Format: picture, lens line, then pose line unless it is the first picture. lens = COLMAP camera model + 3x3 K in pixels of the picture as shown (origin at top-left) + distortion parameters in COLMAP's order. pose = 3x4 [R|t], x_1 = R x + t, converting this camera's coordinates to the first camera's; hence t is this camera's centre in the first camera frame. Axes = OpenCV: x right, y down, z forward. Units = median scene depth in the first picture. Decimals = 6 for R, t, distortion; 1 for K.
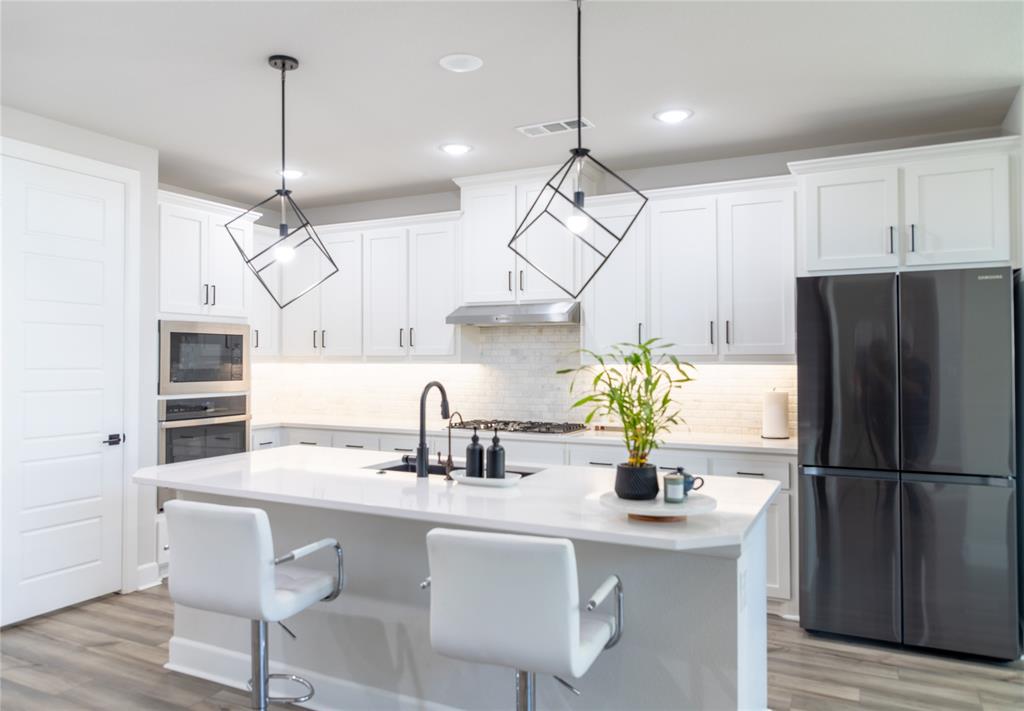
lens RADIAL K [[727.2, 0, 512.0], [0, 727.2, 355.5], [0, 0, 1]] dist [-0.048823, 0.000312]
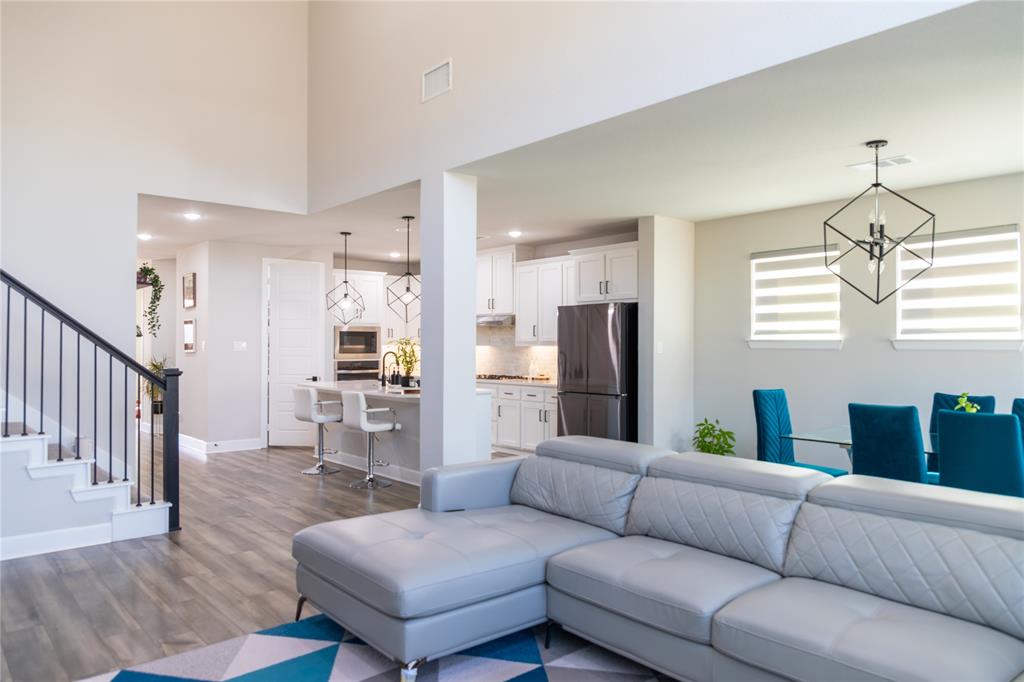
lens RADIAL K [[696.1, 0, 506.4], [0, 696.1, 340.4], [0, 0, 1]] dist [-0.002231, 0.000035]
pose [[0.917016, -0.000024, -0.398851, 0.891634], [0.000314, 1.000000, 0.000660, -0.004674], [0.398851, -0.000731, 0.917016, -0.810519]]
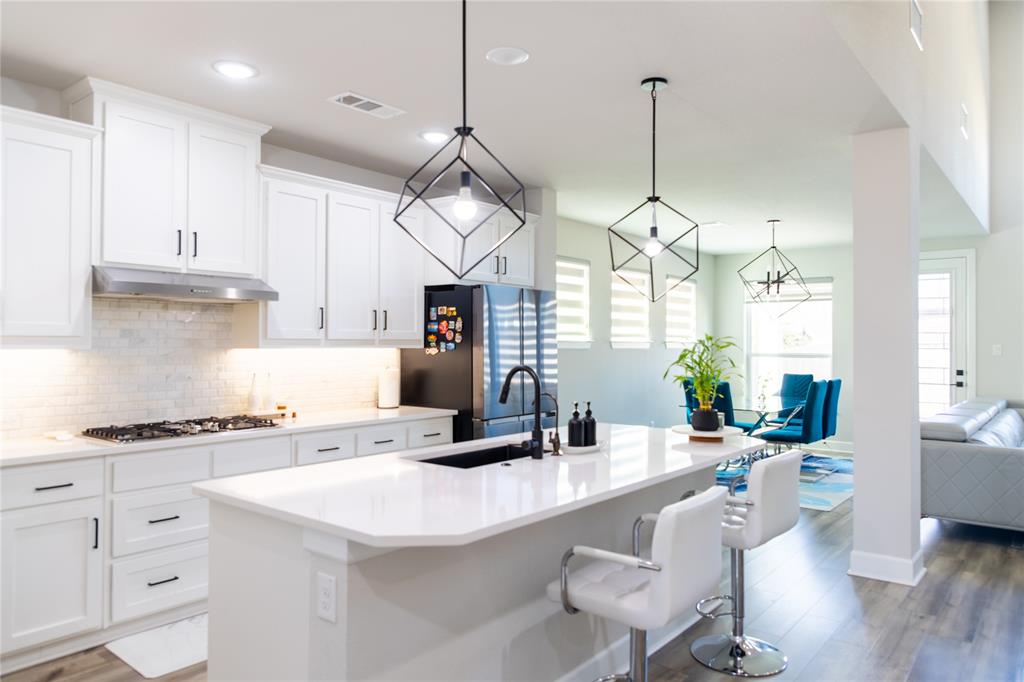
lens RADIAL K [[696.1, 0, 506.4], [0, 696.1, 340.4], [0, 0, 1]] dist [-0.002231, 0.000035]
pose [[0.226965, 0.006343, 0.973882, -0.723713], [-0.010565, 0.999936, -0.004050, 0.002218], [-0.973846, -0.009370, 0.227017, 0.541170]]
